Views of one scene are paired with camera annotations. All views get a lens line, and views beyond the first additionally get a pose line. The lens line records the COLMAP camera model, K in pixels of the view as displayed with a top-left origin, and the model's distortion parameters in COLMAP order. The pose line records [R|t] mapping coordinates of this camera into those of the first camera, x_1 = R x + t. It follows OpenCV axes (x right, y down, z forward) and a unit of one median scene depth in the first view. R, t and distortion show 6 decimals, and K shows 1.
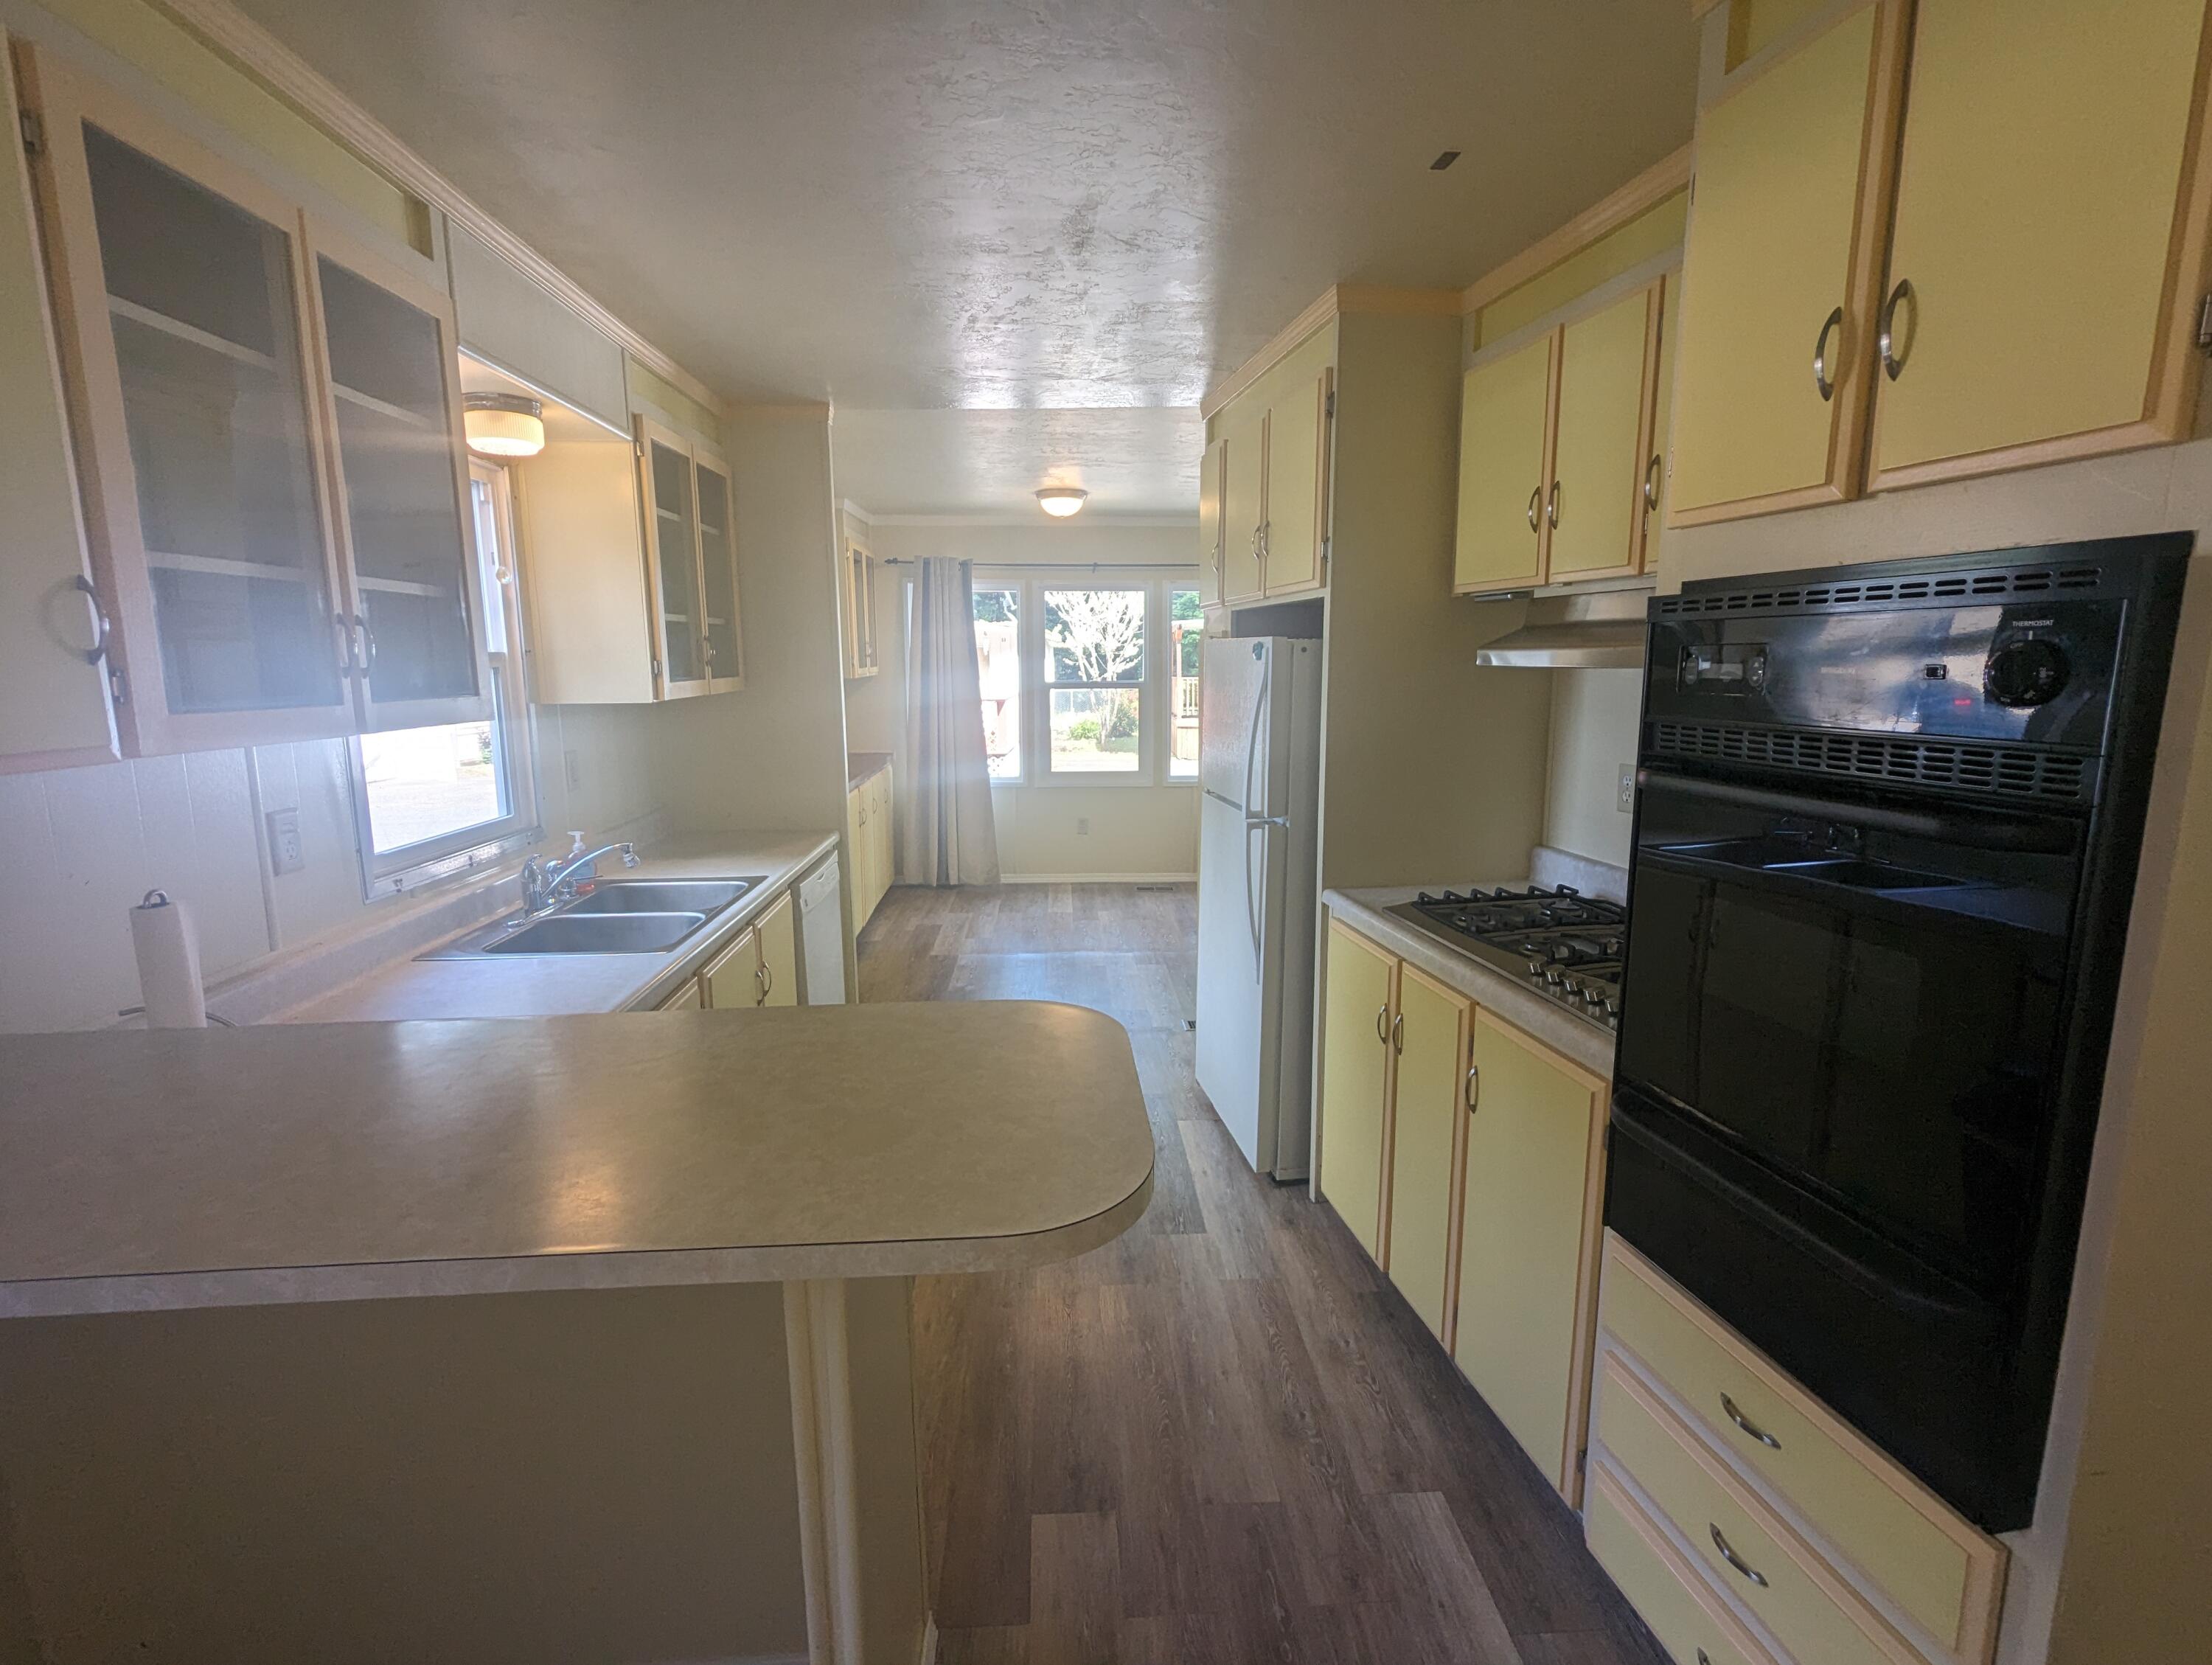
lens RADIAL K [[1048.0, 0, 1102.4], [0, 1048.0, 830.2], [0, 0, 1]] dist [-0.001413, -0.000719]
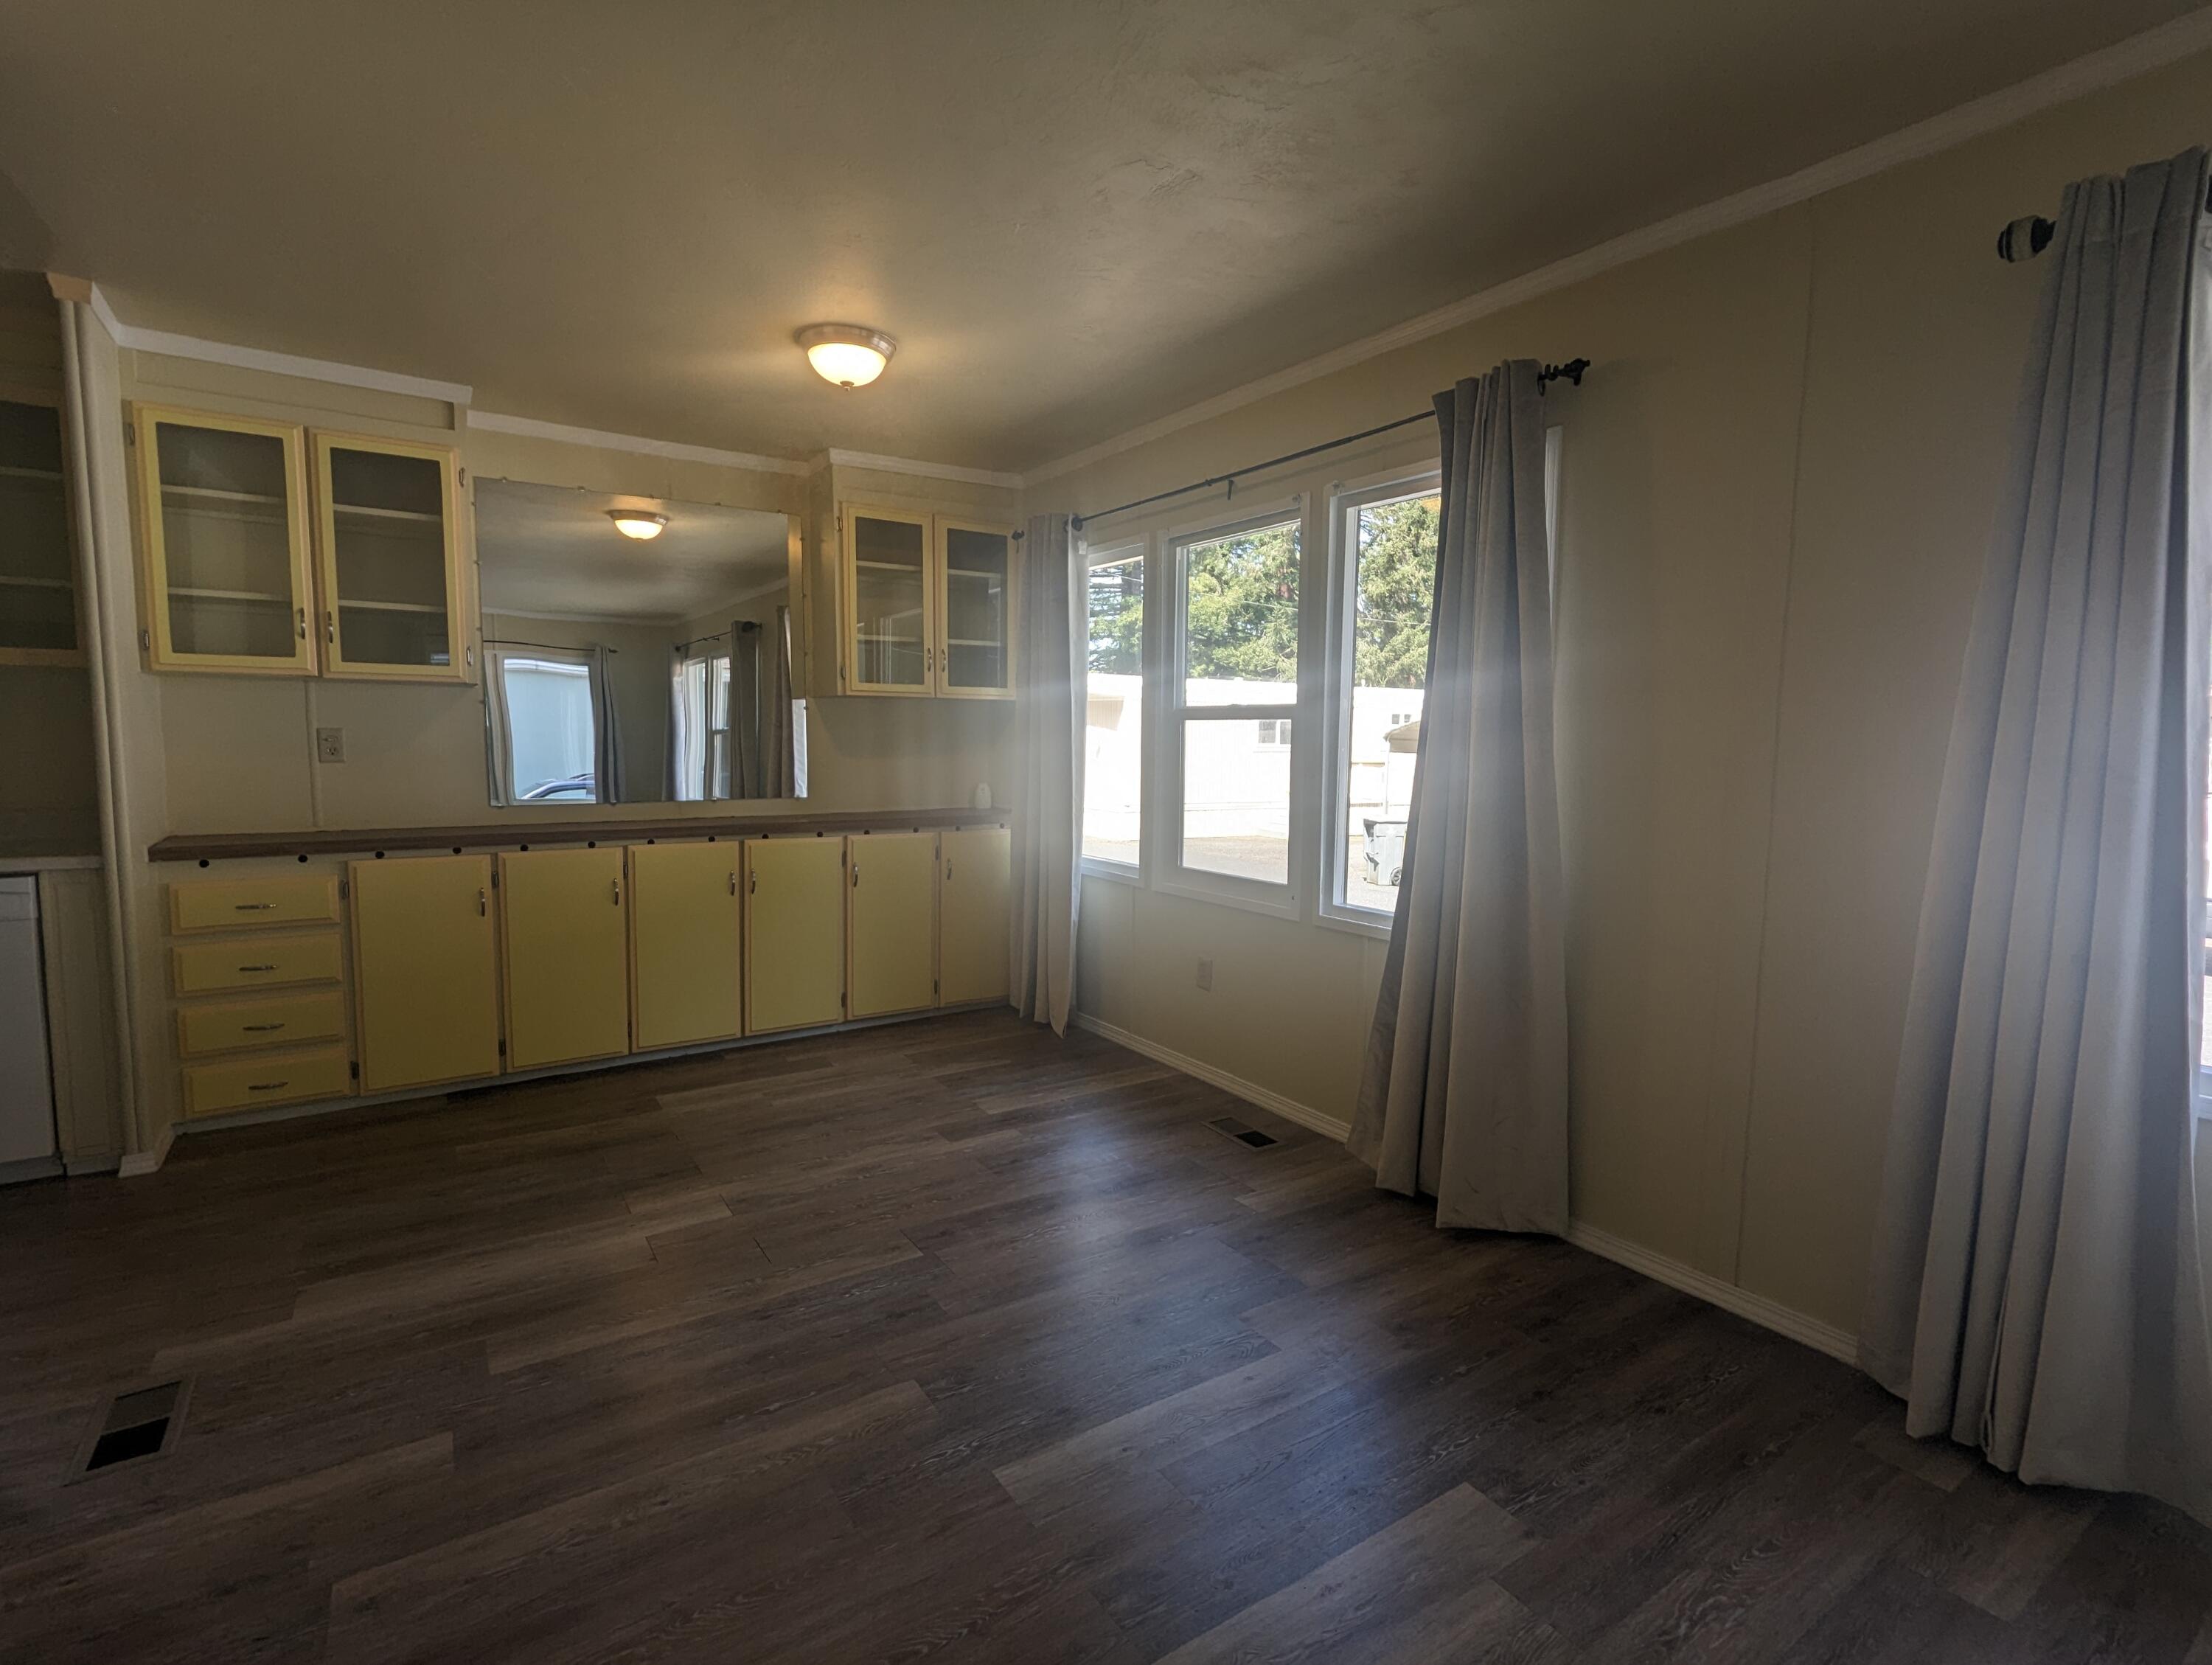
lens RADIAL K [[1047.6, 0, 1104.6], [0, 1047.6, 834.8], [0, 0, 1]] dist [0.001324, -0.000185]
pose [[0.514864, 0.084651, -0.853082, 1.278082], [-0.151492, 0.988436, 0.006651, -0.204763], [0.843781, 0.125811, 0.521734, 2.022653]]
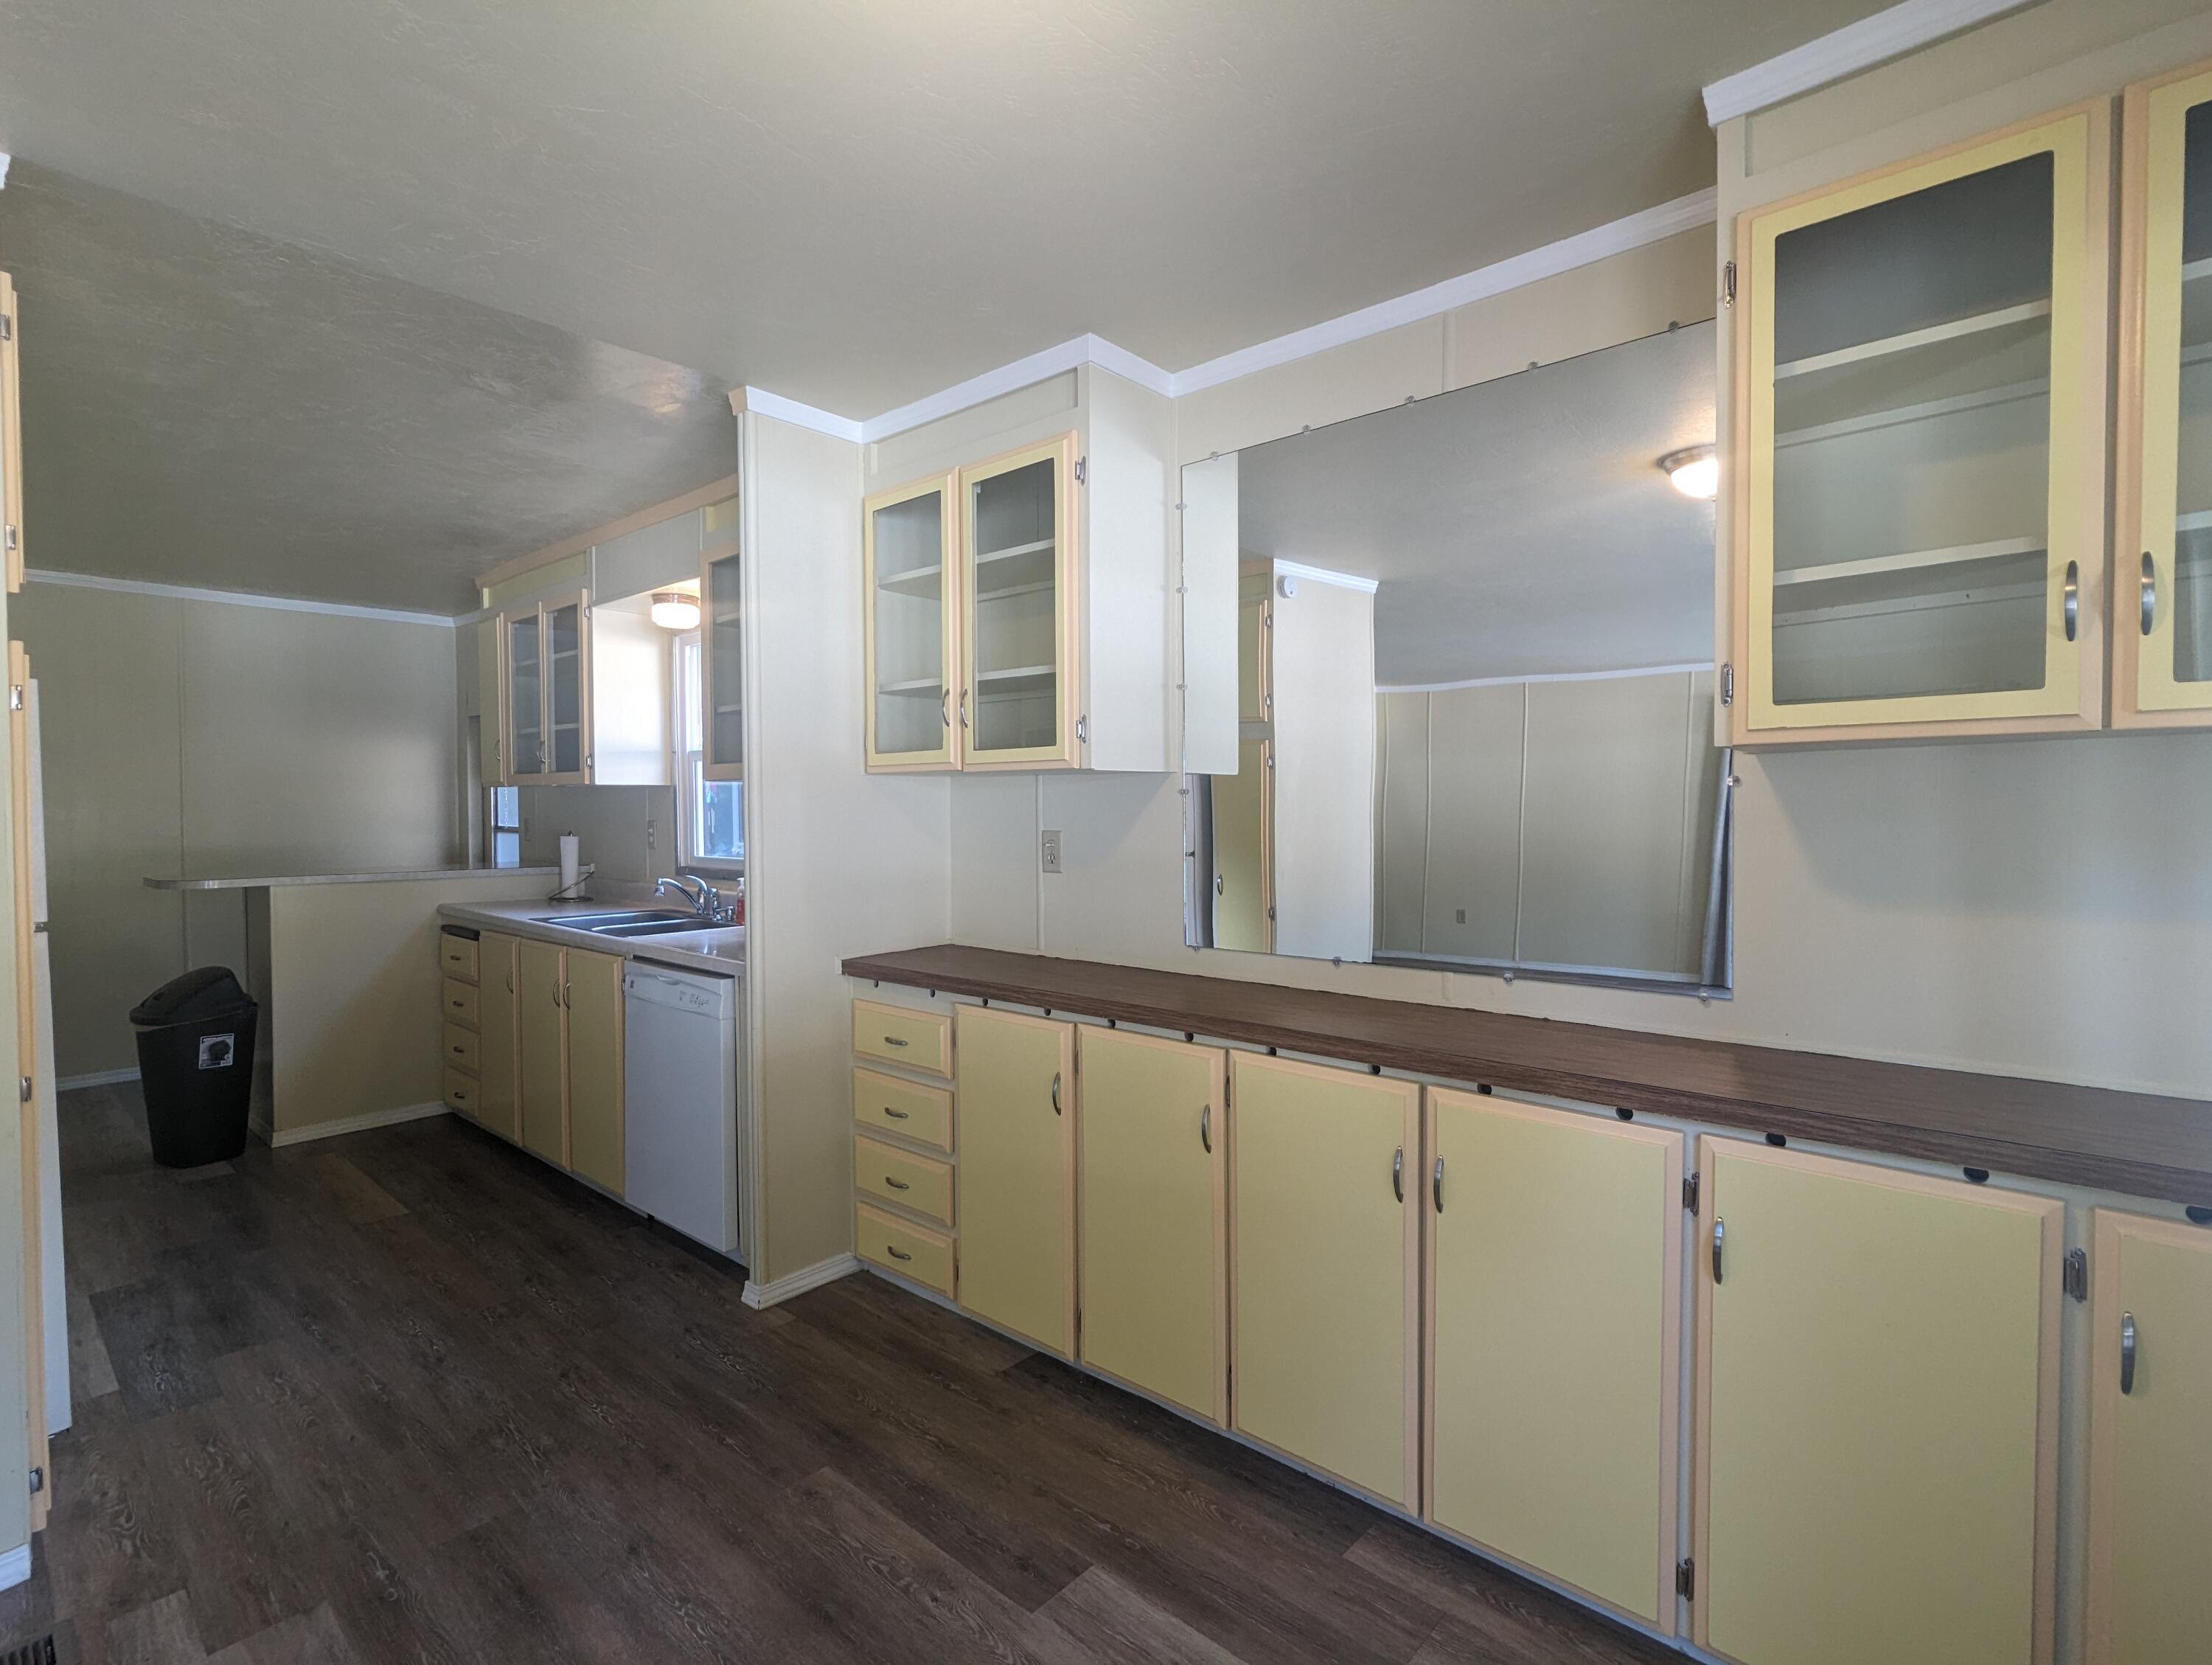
lens RADIAL K [[1047.6, 0, 1104.6], [0, 1047.6, 834.8], [0, 0, 1]] dist [0.001324, -0.000185]
pose [[-0.696915, 0.029280, -0.716556, 0.155309], [-0.109571, 0.983088, 0.146738, -0.371710], [0.708734, 0.180778, -0.681920, 2.787157]]
